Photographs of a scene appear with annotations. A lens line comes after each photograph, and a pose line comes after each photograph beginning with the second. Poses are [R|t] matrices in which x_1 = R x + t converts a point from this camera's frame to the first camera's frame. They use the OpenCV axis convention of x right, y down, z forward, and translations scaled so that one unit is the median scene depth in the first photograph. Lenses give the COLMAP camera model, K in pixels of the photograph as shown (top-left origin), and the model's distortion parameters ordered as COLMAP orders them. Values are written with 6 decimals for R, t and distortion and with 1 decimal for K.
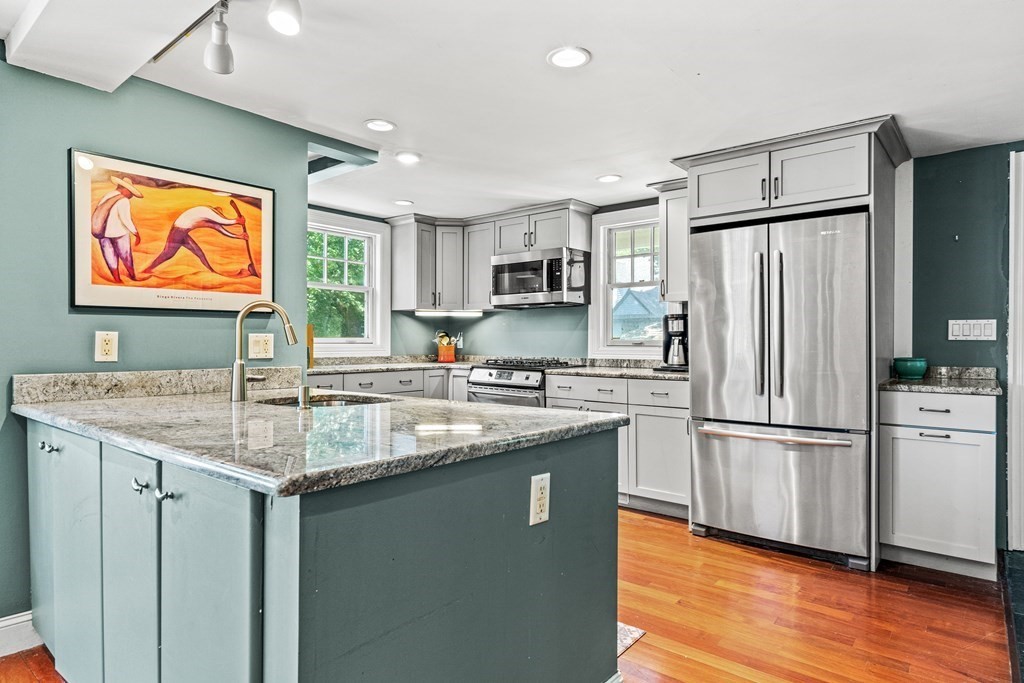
lens RADIAL K [[573.7, 0, 509.5], [0, 573.7, 342.5], [0, 0, 1]] dist [0.001879, -0.000521]
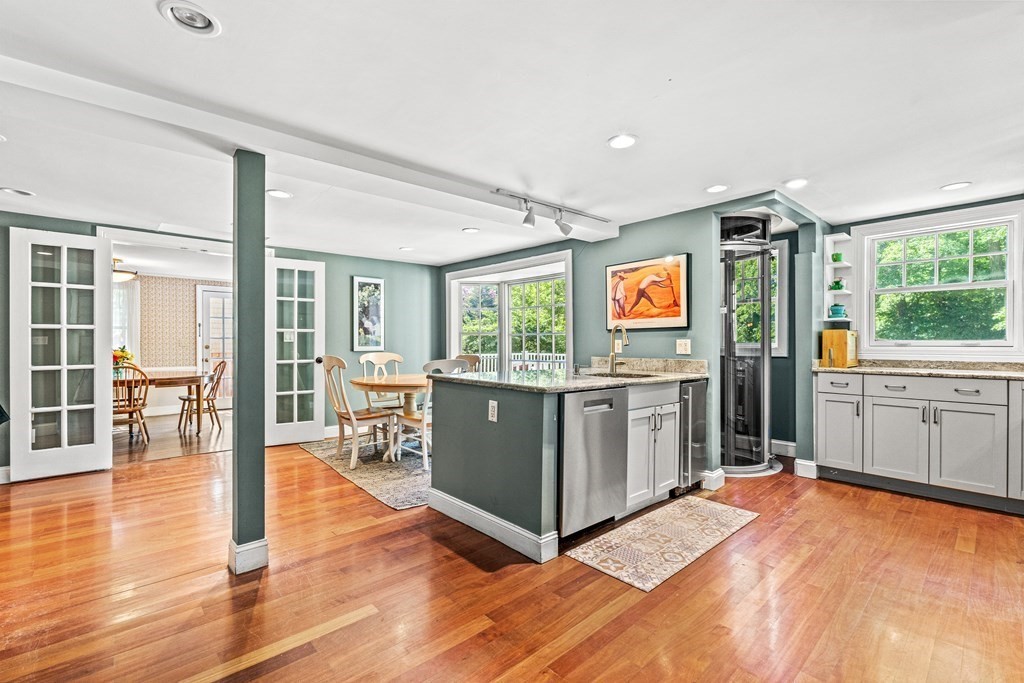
lens RADIAL K [[455.9, 0, 513.6], [0, 455.9, 339.8], [0, 0, 1]] dist [0.000993, -0.000964]
pose [[-0.144794, -0.012865, -0.989378, 0.857917], [-0.002853, 0.999917, -0.012584, 0.002982], [0.989458, 0.001001, -0.144819, 0.618345]]
